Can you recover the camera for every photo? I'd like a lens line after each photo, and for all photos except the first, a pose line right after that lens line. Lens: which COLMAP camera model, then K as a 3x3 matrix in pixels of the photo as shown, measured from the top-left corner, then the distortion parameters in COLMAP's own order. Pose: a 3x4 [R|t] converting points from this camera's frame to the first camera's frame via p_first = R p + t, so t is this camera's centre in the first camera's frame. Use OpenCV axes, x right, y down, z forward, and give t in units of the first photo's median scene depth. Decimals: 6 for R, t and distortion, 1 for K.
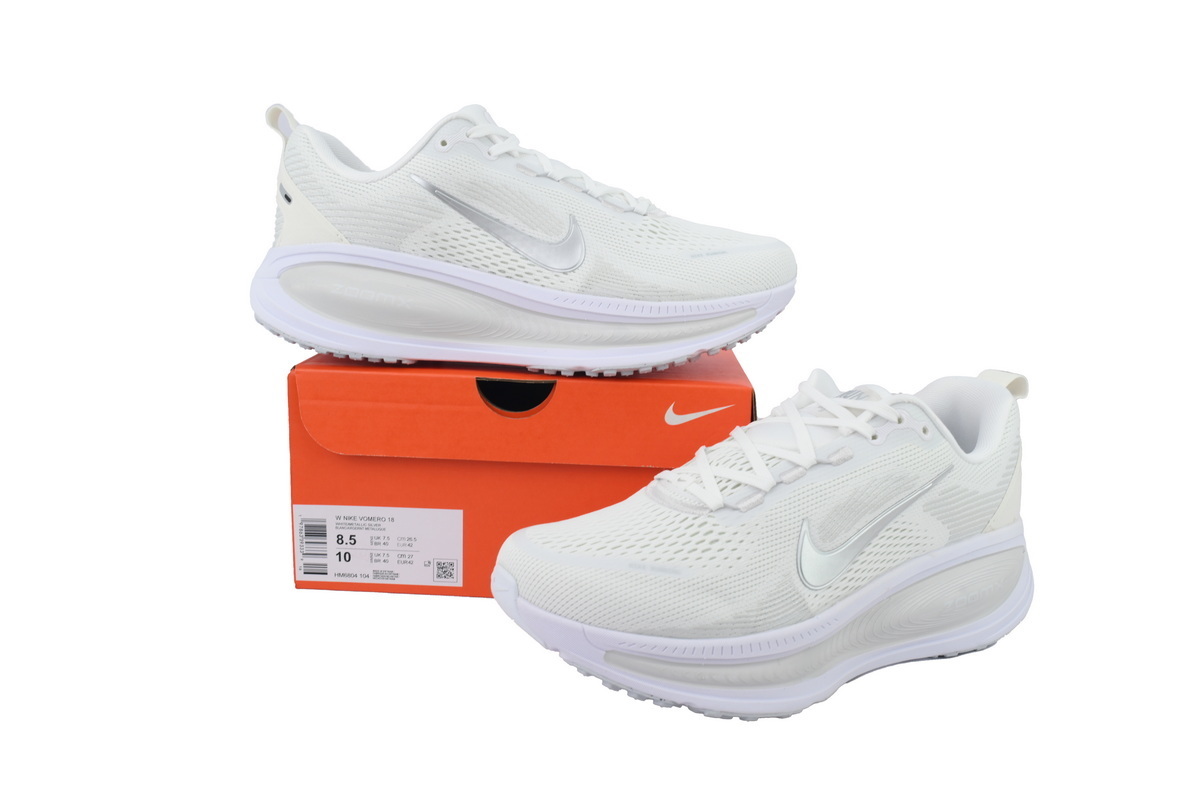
lens RADIAL K [[1012.3, 0, 600.0], [0, 1012.3, 400.0], [0, 0, 1]] dist [0.000318, 0.001116]
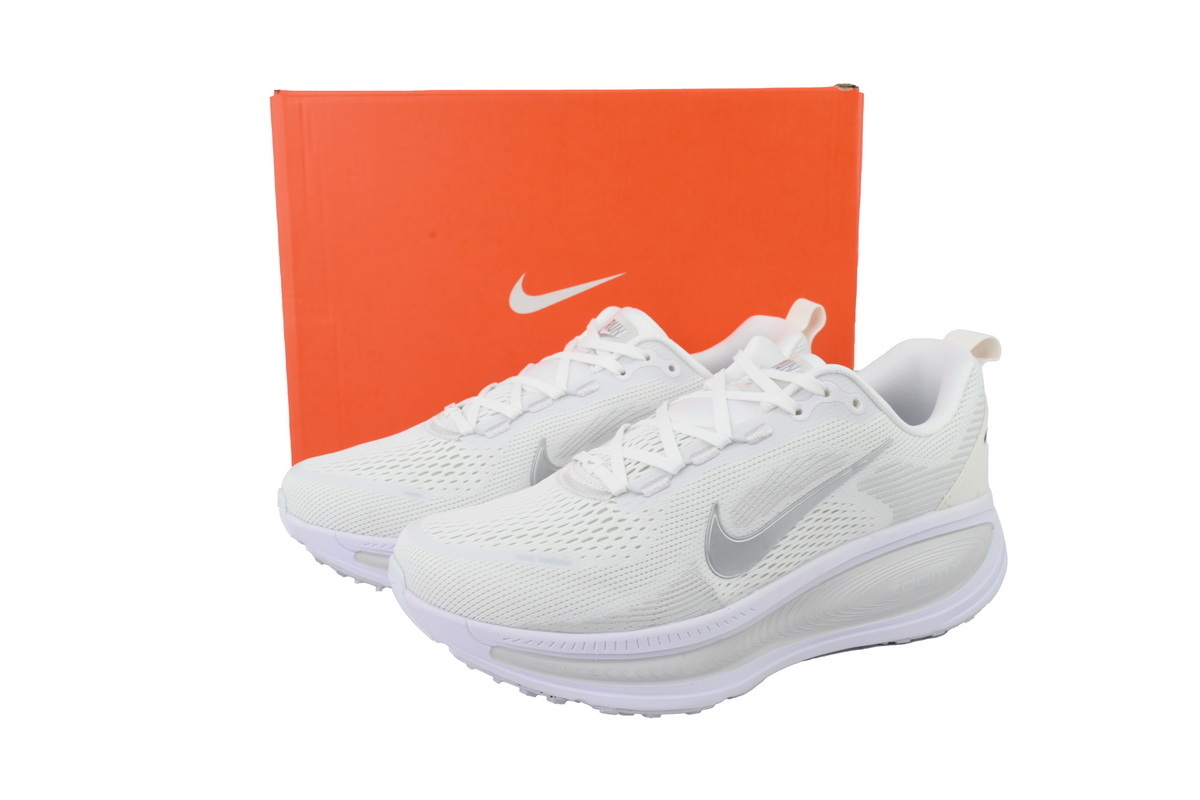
lens RADIAL K [[1012.3, 0, 600.0], [0, 1012.3, 400.0], [0, 0, 1]] dist [0.000318, 0.001116]
pose [[0.994256, -0.024698, -0.104135, 0.197640], [0.029599, 0.998513, 0.045782, -0.023389], [0.102849, -0.048601, 0.993509, 0.066571]]
